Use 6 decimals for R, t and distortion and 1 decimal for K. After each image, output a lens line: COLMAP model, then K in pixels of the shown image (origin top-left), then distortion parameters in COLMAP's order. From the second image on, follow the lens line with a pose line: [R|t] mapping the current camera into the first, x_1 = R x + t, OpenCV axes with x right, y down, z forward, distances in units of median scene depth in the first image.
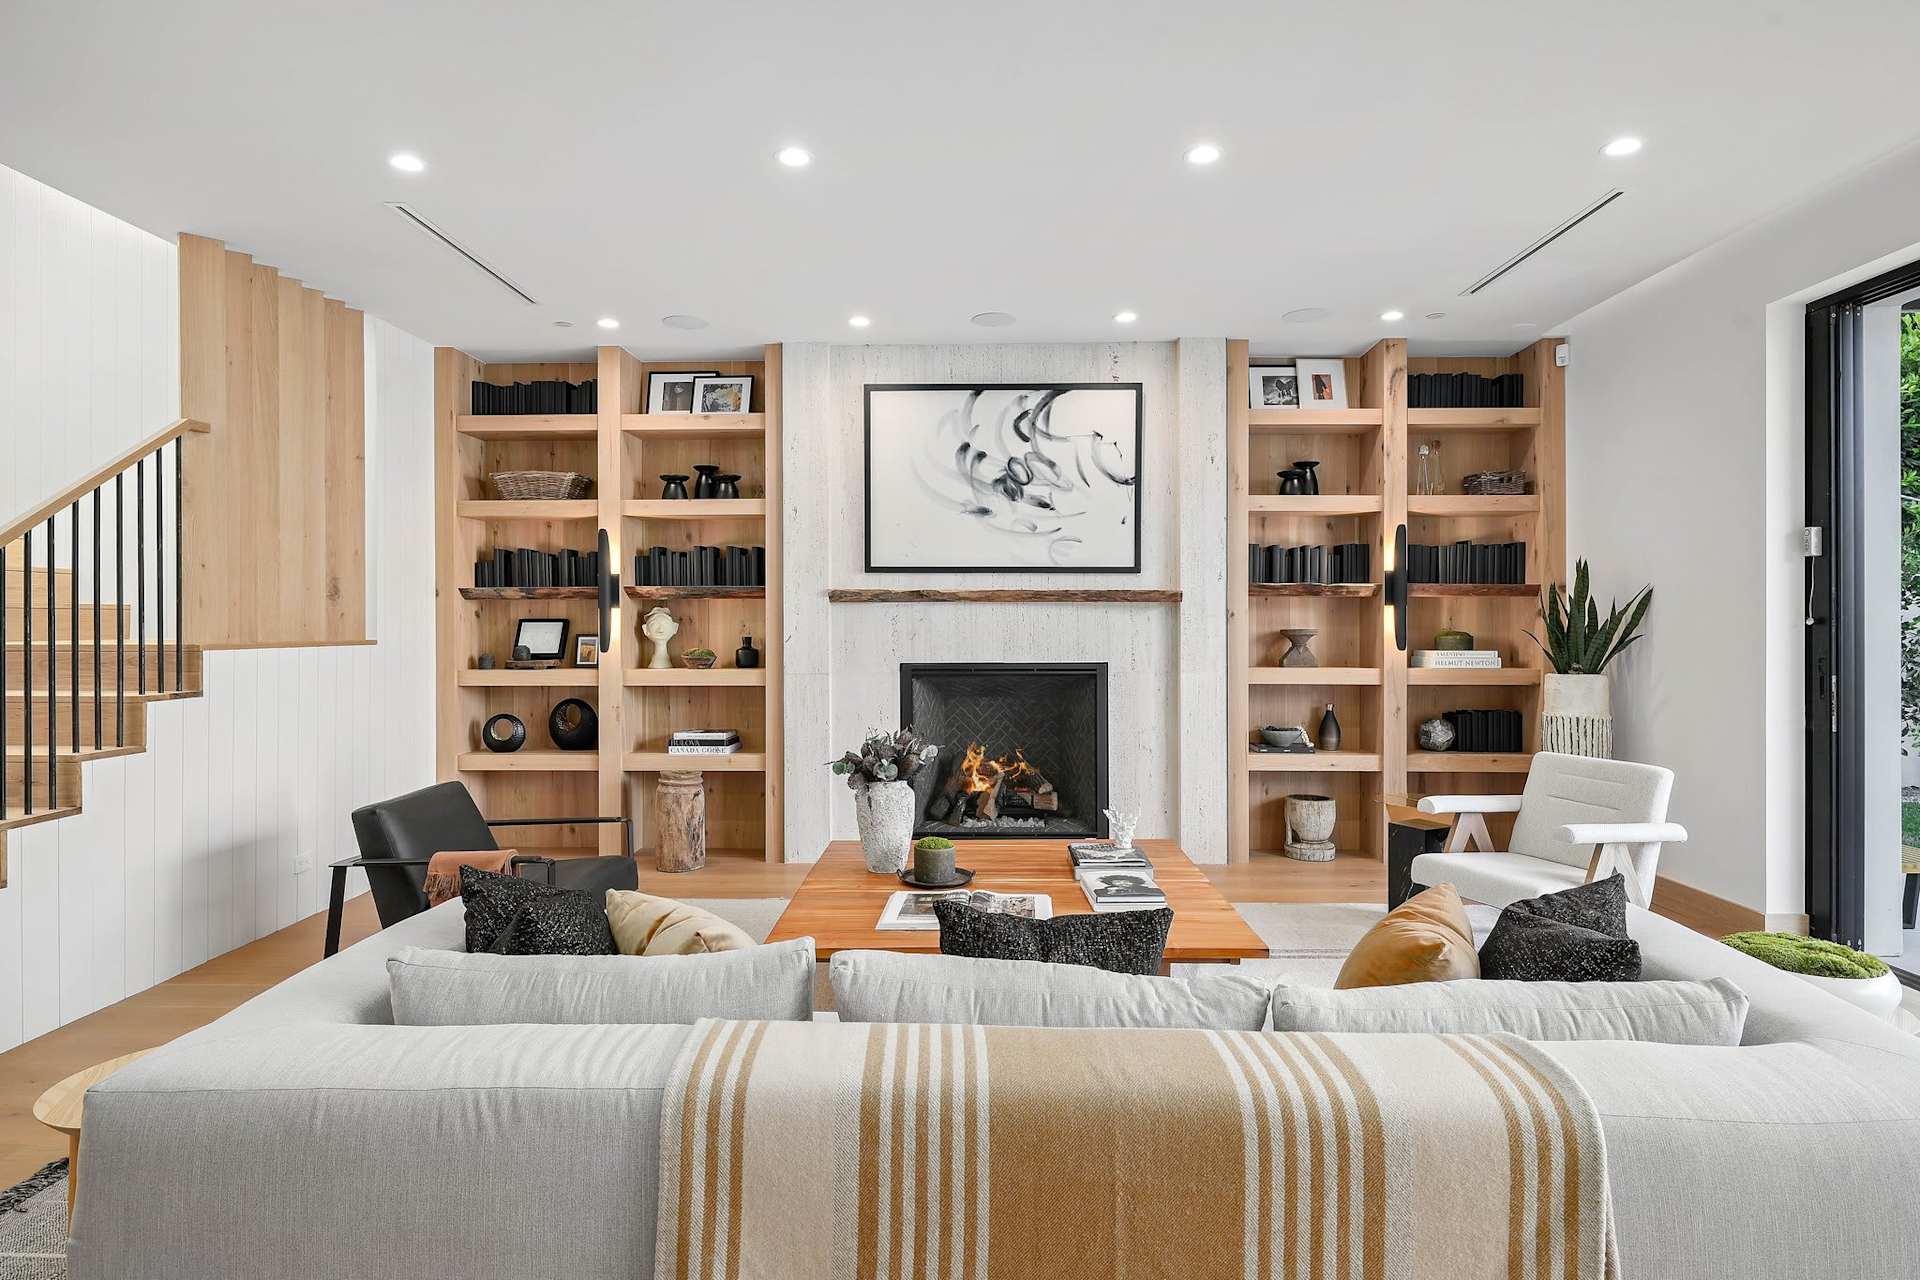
lens RADIAL K [[969.3, 0, 963.8], [0, 969.3, 636.0], [0, 0, 1]] dist [-0.001276, -0.000839]
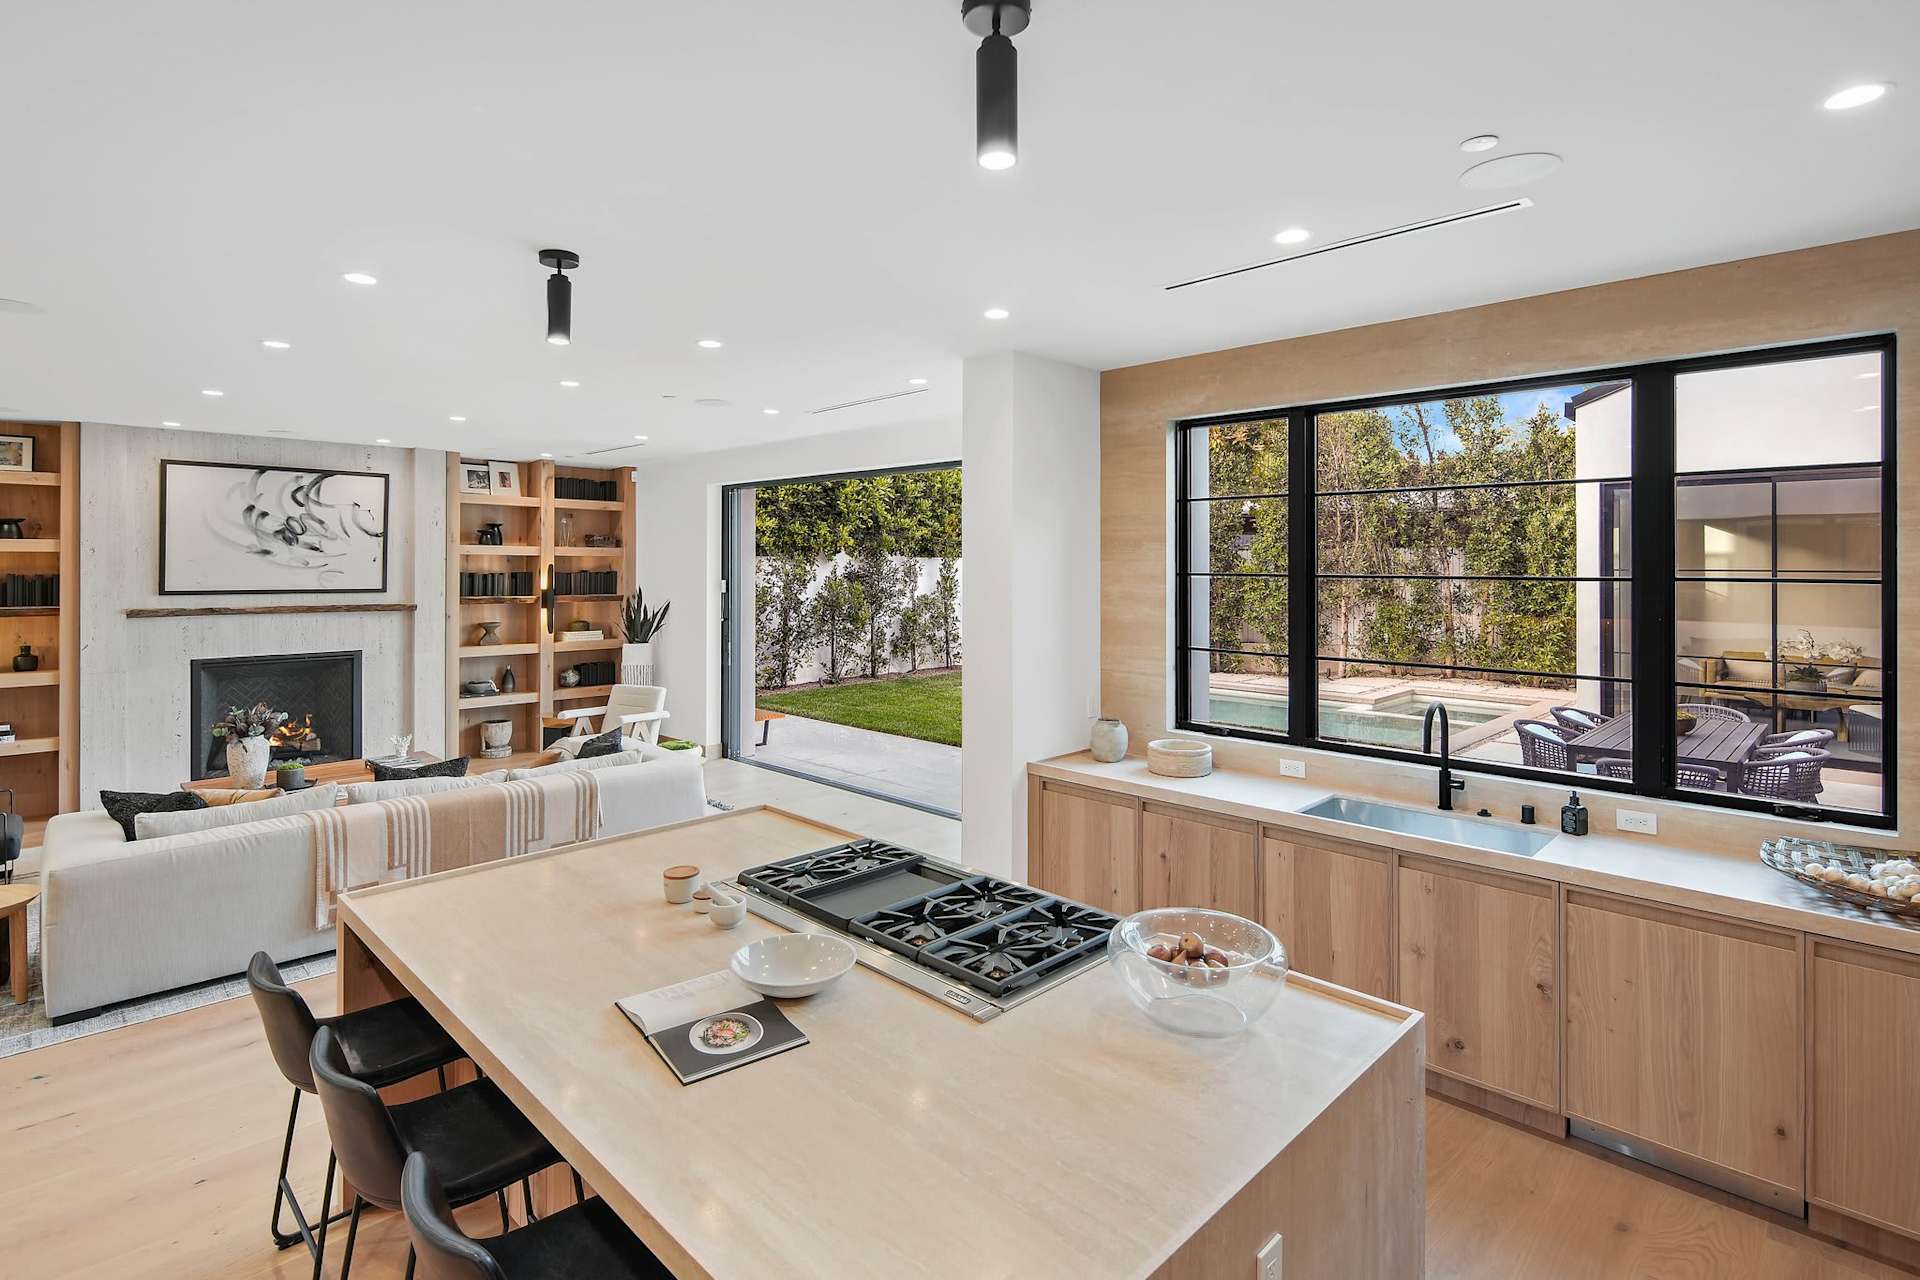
lens RADIAL K [[969.3, 0, 989.2], [0, 969.3, 559.6], [0, 0, 1]] dist [-0.001276, -0.000839]
pose [[0.663103, 0.006563, 0.748500, -0.351457], [-0.000648, 0.999966, -0.008194, -0.106194], [-0.748528, 0.004948, 0.663085, -0.792926]]
